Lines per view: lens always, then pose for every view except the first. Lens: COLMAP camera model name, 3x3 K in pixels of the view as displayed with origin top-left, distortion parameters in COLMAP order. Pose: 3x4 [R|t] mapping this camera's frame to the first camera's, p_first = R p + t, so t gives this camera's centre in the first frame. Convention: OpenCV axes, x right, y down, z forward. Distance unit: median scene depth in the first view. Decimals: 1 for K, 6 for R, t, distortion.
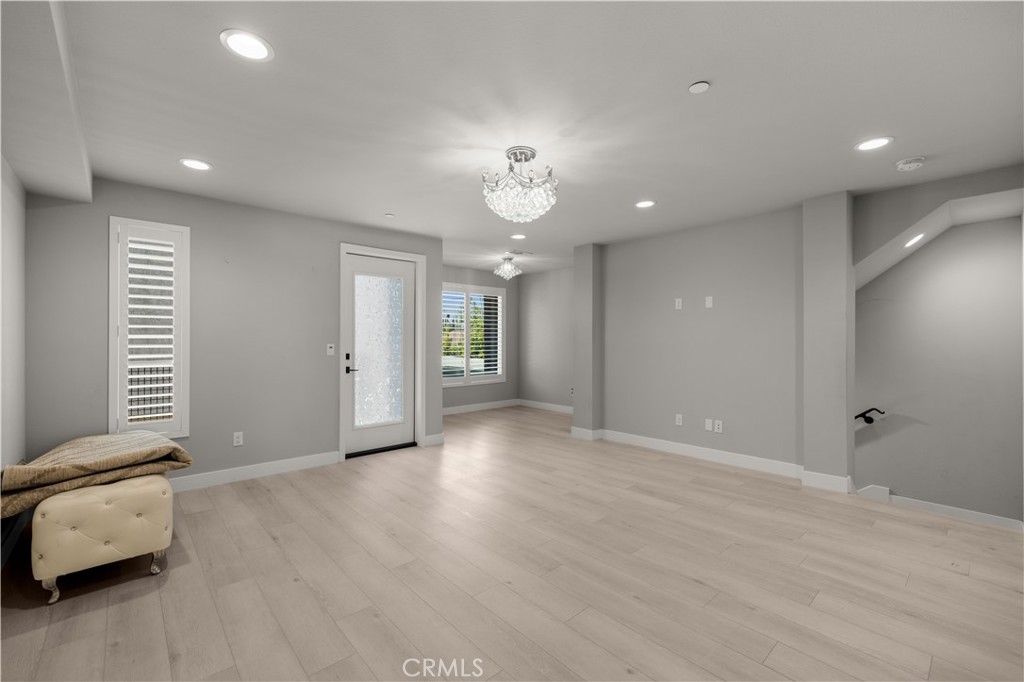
lens RADIAL K [[434.0, 0, 511.7], [0, 434.0, 337.8], [0, 0, 1]] dist [-0.012060, 0.003998]
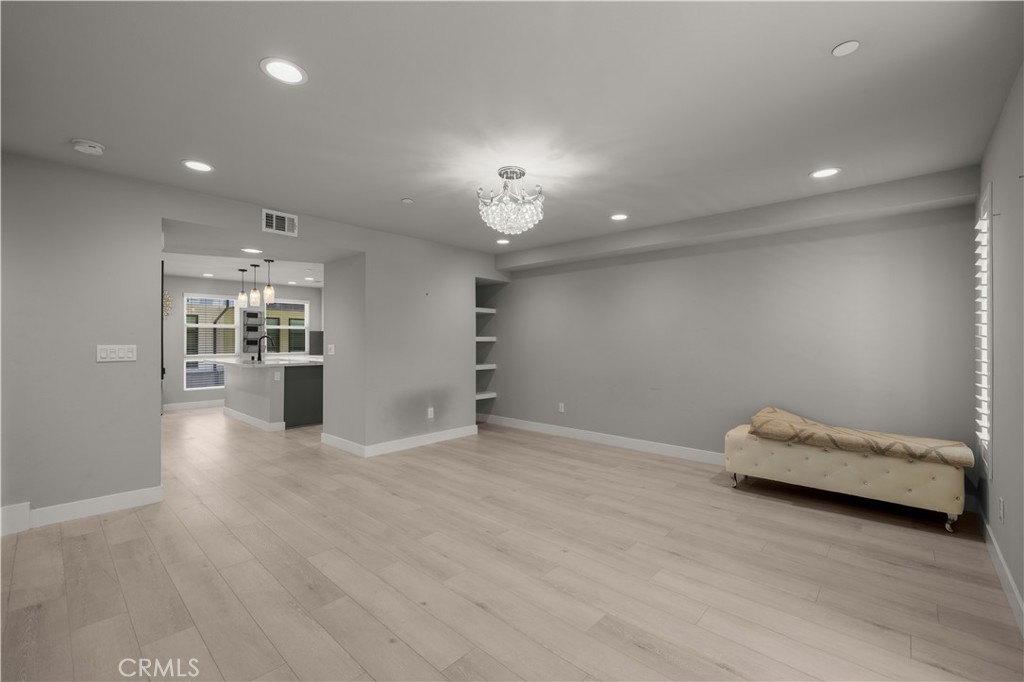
lens RADIAL K [[434.0, 0, 514.2], [0, 434.0, 338.6], [0, 0, 1]] dist [-0.012060, 0.003998]
pose [[-0.995523, -0.003933, -0.094433, 0.129792], [-0.003438, 0.999980, -0.005399, 0.003990], [0.094452, -0.005050, -0.995517, 2.275602]]
